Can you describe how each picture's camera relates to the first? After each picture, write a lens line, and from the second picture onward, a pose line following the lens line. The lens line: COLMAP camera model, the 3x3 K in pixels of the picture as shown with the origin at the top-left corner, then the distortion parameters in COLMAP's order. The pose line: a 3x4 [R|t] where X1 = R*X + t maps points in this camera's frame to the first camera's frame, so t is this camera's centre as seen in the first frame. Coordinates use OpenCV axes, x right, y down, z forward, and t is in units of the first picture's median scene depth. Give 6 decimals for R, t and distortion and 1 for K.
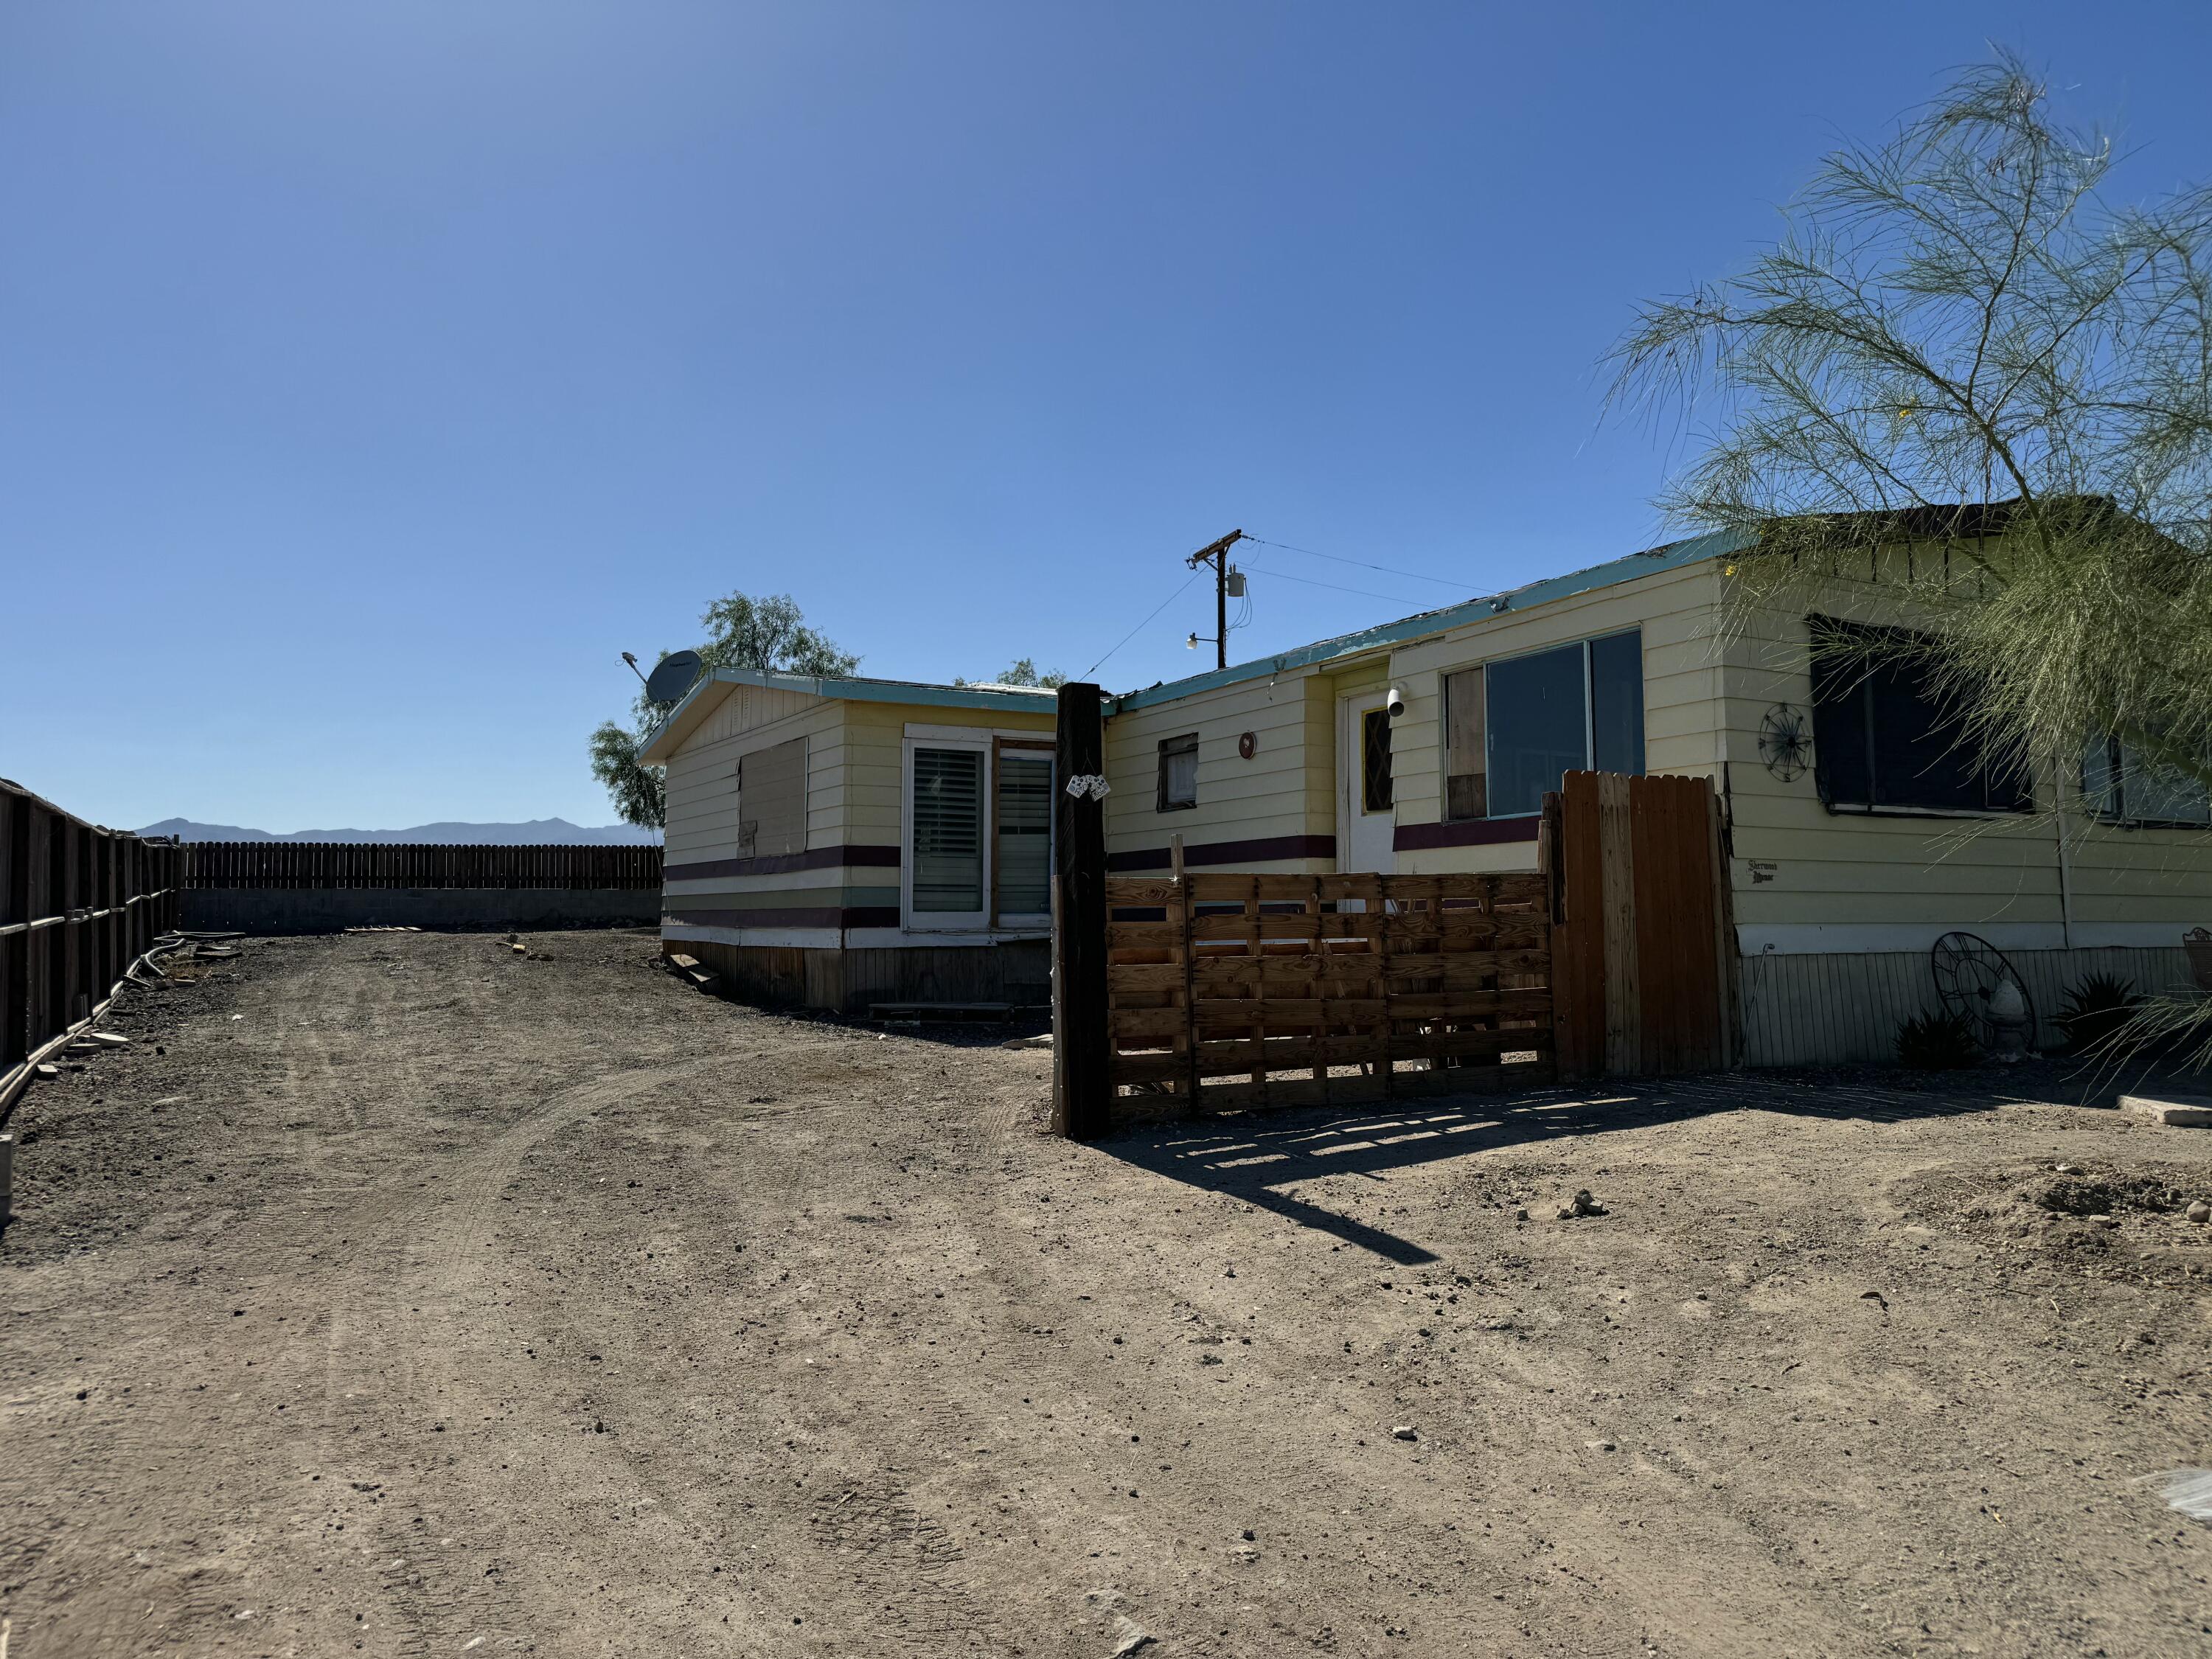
lens RADIAL K [[1500.0, 0, 1106.0], [0, 1500.0, 829.5], [0, 0, 1]] dist [0.152436, -0.218256]
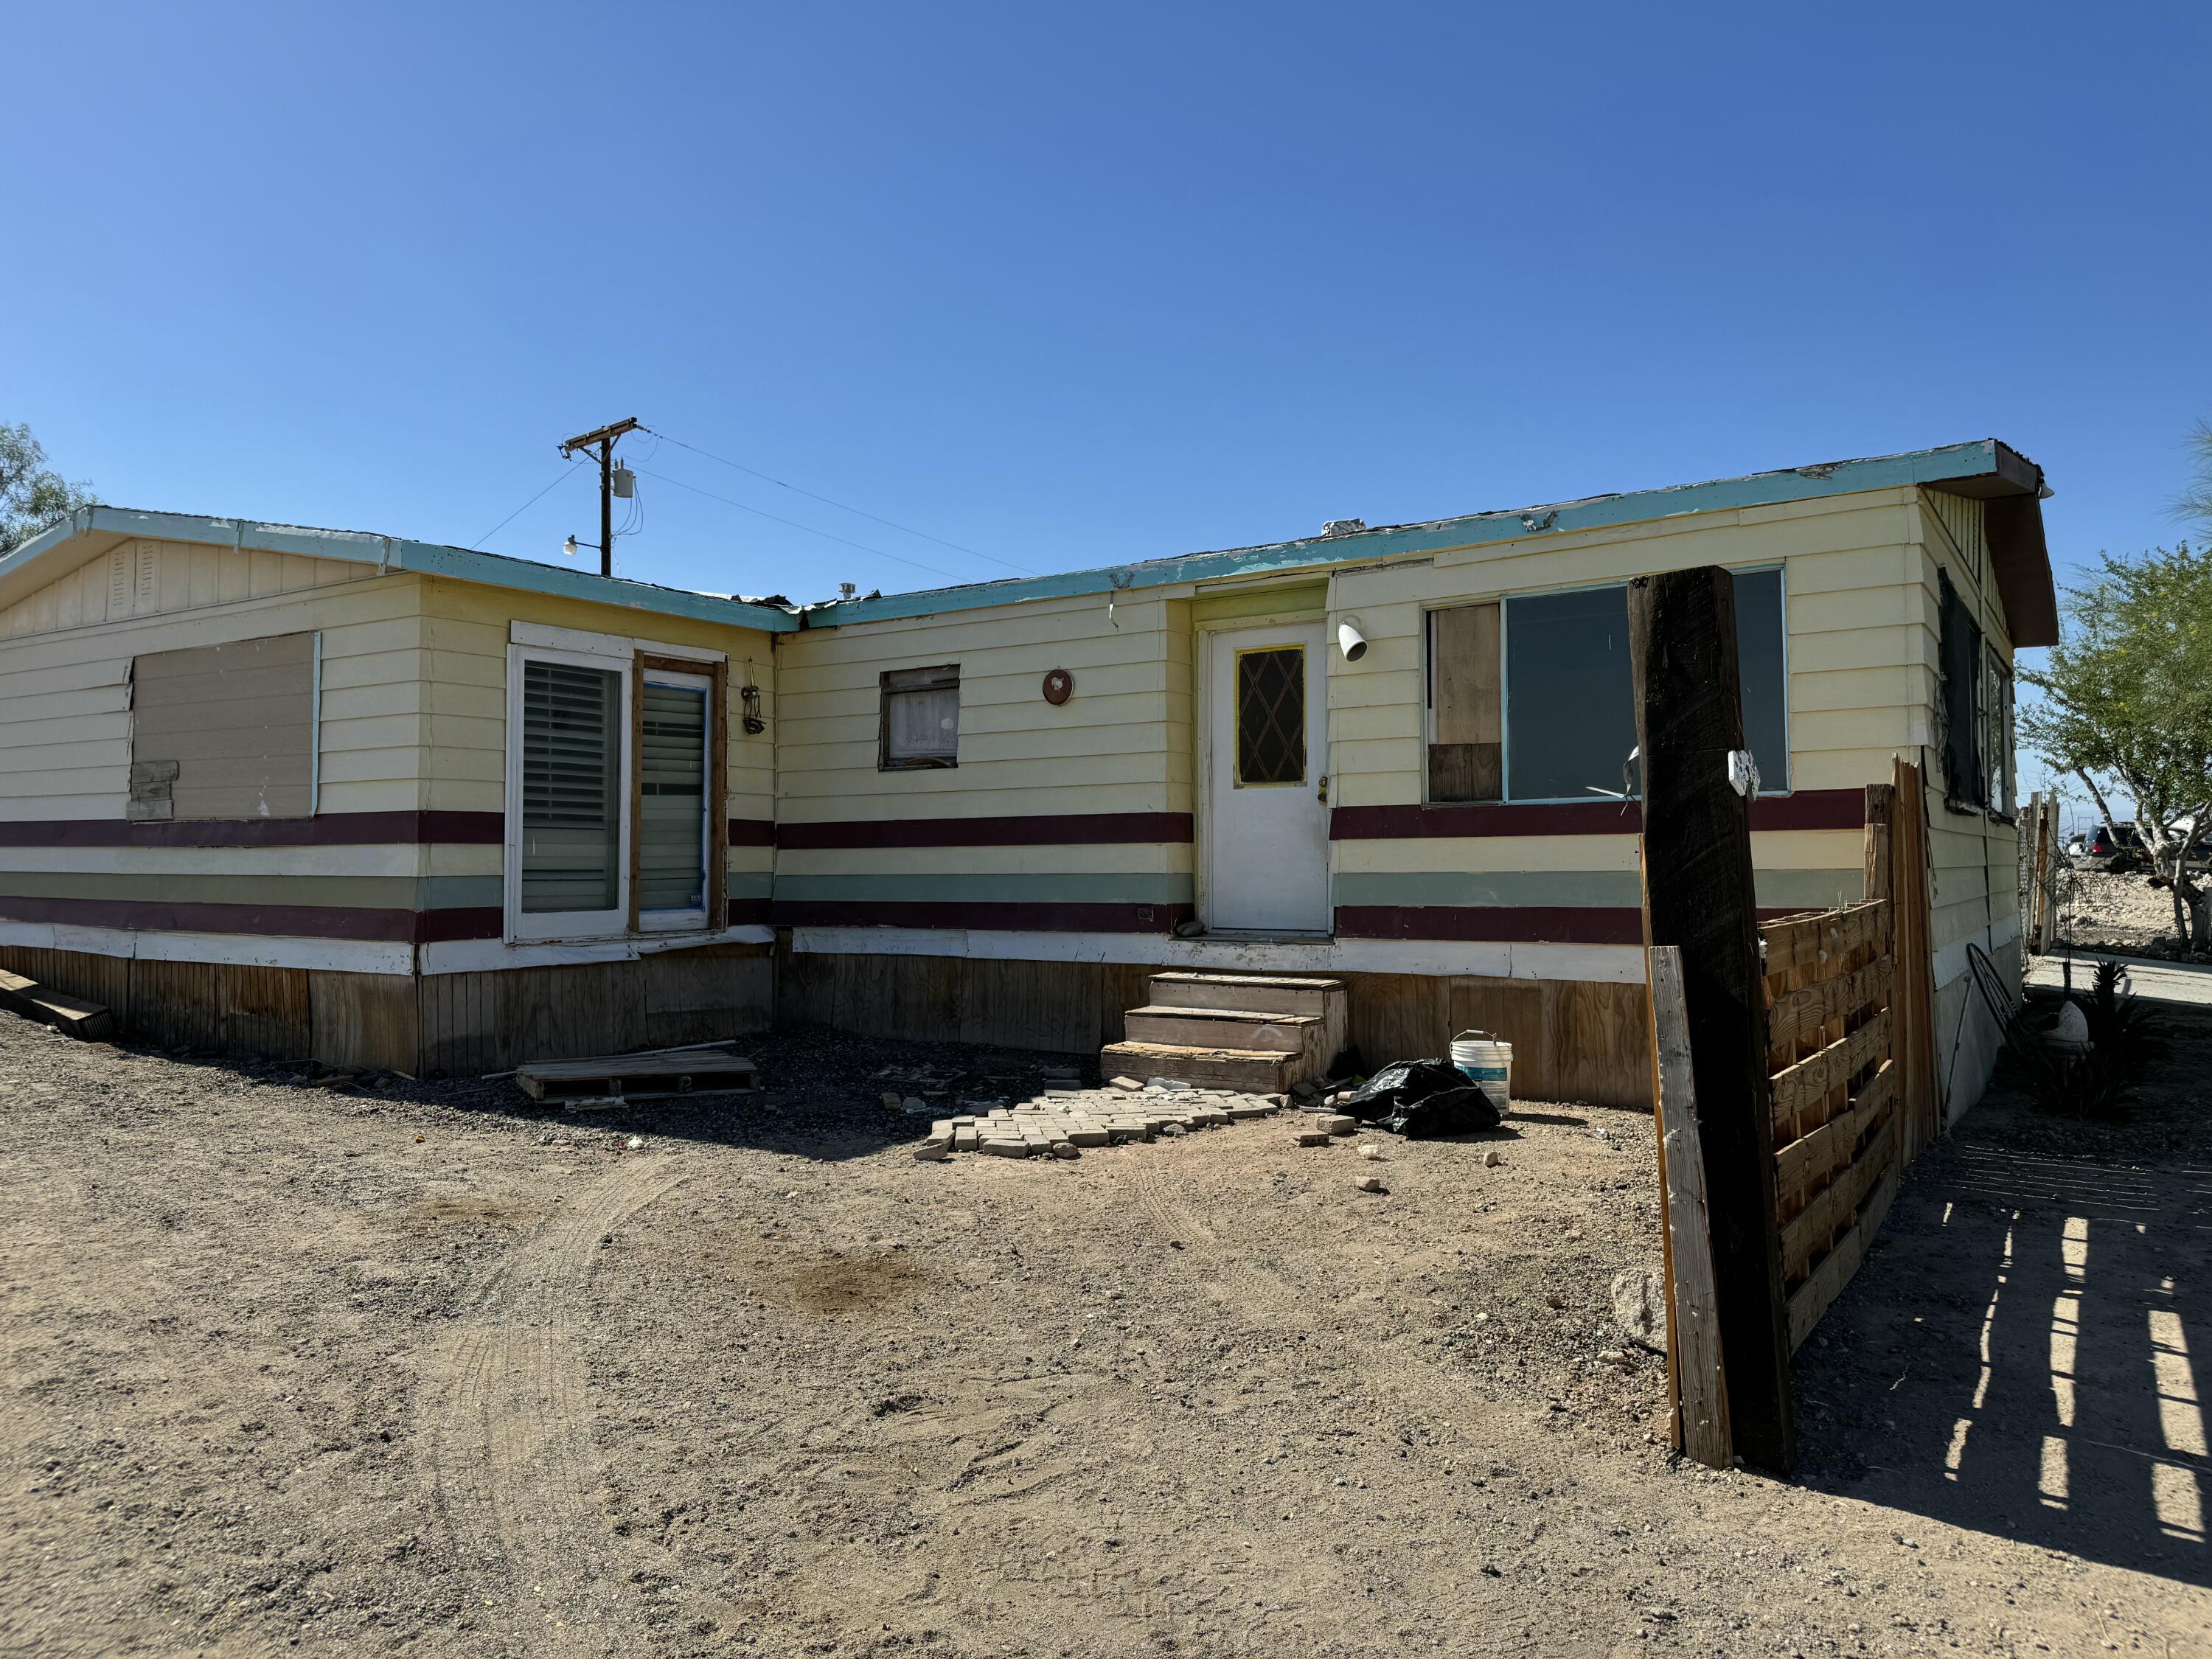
lens RADIAL K [[1530.8, 0, 1072.1], [0, 1530.8, 807.3], [0, 0, 1]] dist [0.166637, -0.256126]
pose [[0.896432, 0.017004, 0.442855, -0.218583], [-0.027799, 0.999453, 0.017896, -0.009768], [-0.442309, -0.028353, 0.896415, 0.300465]]
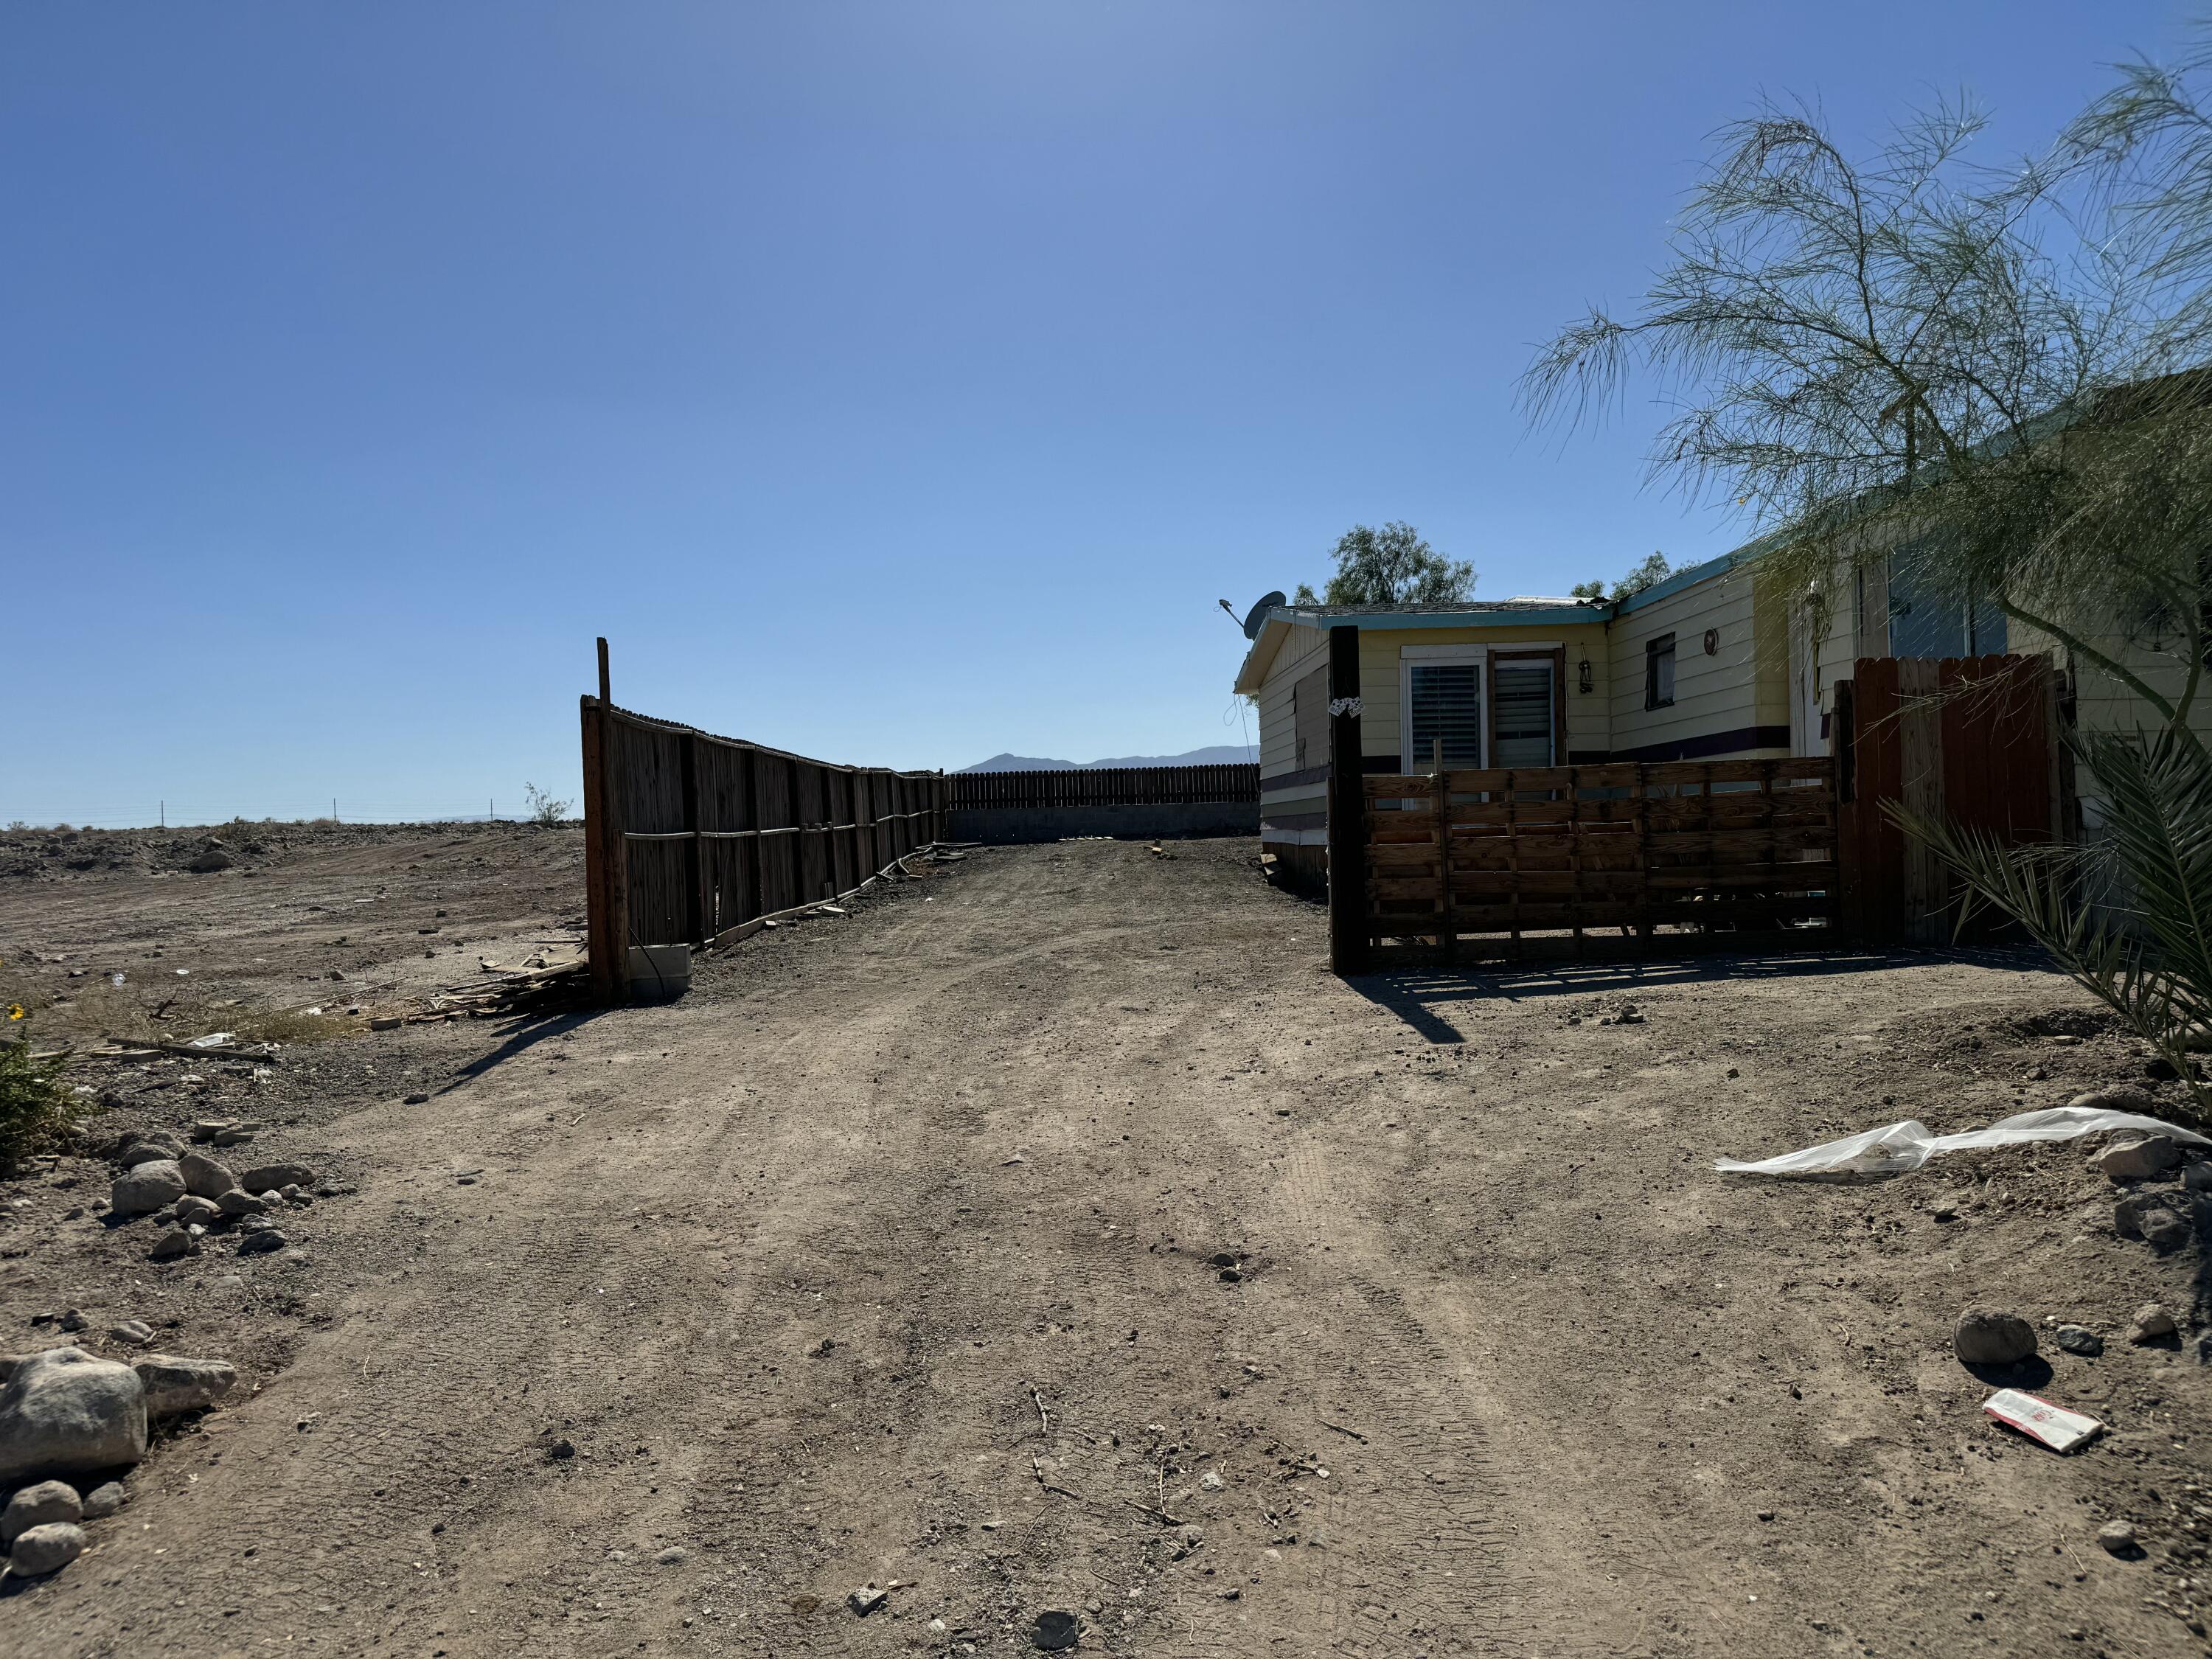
lens RADIAL K [[1500.0, 0, 1106.0], [0, 1500.0, 829.5], [0, 0, 1]] dist [0.152436, -0.218256]
pose [[0.887479, -0.021737, -0.460335, 0.194125], [0.048953, 0.997682, 0.047267, 0.002483], [0.458240, -0.064483, 0.886486, -0.123366]]
